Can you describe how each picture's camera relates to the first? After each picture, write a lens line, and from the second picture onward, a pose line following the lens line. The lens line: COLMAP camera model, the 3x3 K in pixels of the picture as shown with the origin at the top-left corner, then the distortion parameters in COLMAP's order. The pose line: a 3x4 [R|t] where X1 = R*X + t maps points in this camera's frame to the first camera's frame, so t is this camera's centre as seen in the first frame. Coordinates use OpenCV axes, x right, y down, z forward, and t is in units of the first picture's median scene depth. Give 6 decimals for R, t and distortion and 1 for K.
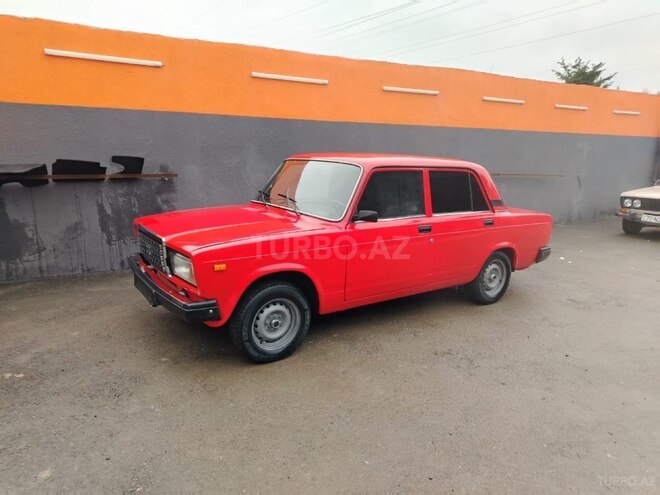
lens RADIAL K [[456.3, 0, 328.8], [0, 456.3, 243.1], [0, 0, 1]] dist [0.011700, -0.002419]
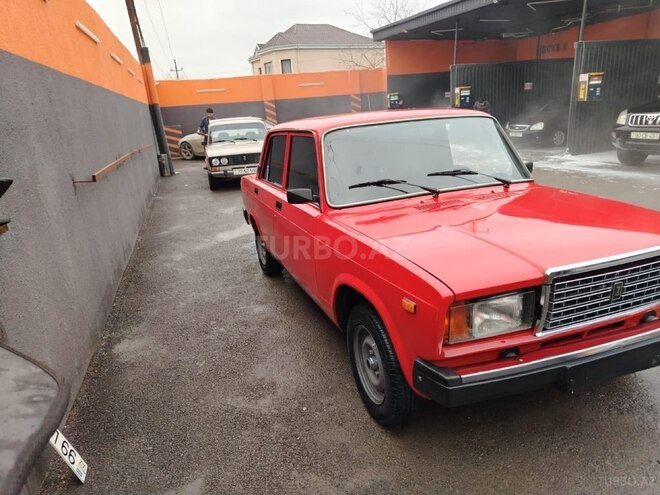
lens RADIAL K [[453.5, 0, 330.0], [0, 453.5, 247.5], [0, 0, 1]] dist [0.038768, -0.053142]
pose [[0.254448, -0.314843, 0.914402, -0.818797], [0.263120, 0.932391, 0.247819, -0.219848], [-0.930604, 0.177541, 0.320086, 0.980969]]
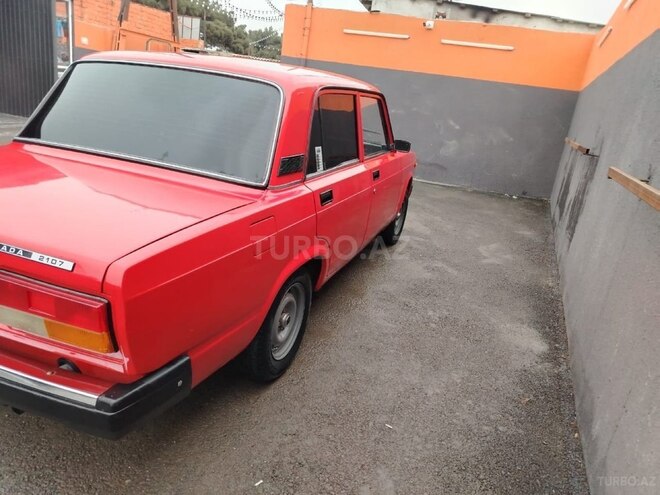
lens RADIAL K [[458.8, 0, 330.0], [0, 458.8, 247.5], [0, 0, 1]] dist [0.011942, -0.003428]
pose [[-0.818499, 0.060077, -0.571358, 0.488802], [-0.246204, 0.861885, 0.443325, -0.327705], [0.519078, 0.503532, -0.690661, 1.898414]]
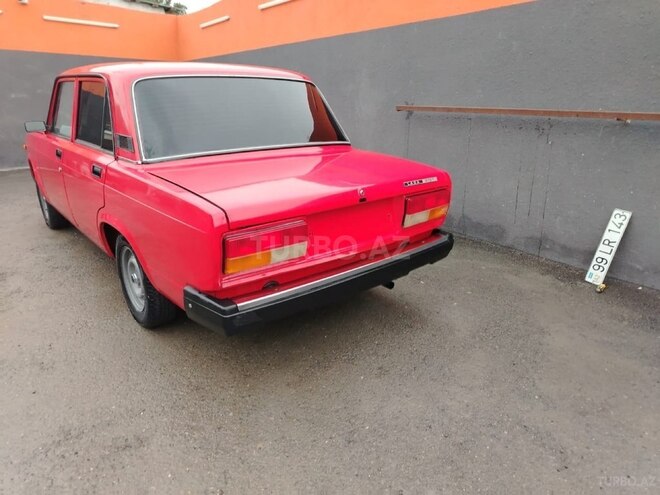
lens RADIAL K [[456.3, 0, 328.8], [0, 456.3, 243.1], [0, 0, 1]] dist [0.011700, -0.002419]
pose [[0.083527, 0.286730, -0.954363, 1.086469], [-0.201594, 0.942770, 0.265603, -0.196297], [0.975901, 0.170209, 0.136550, 1.386399]]
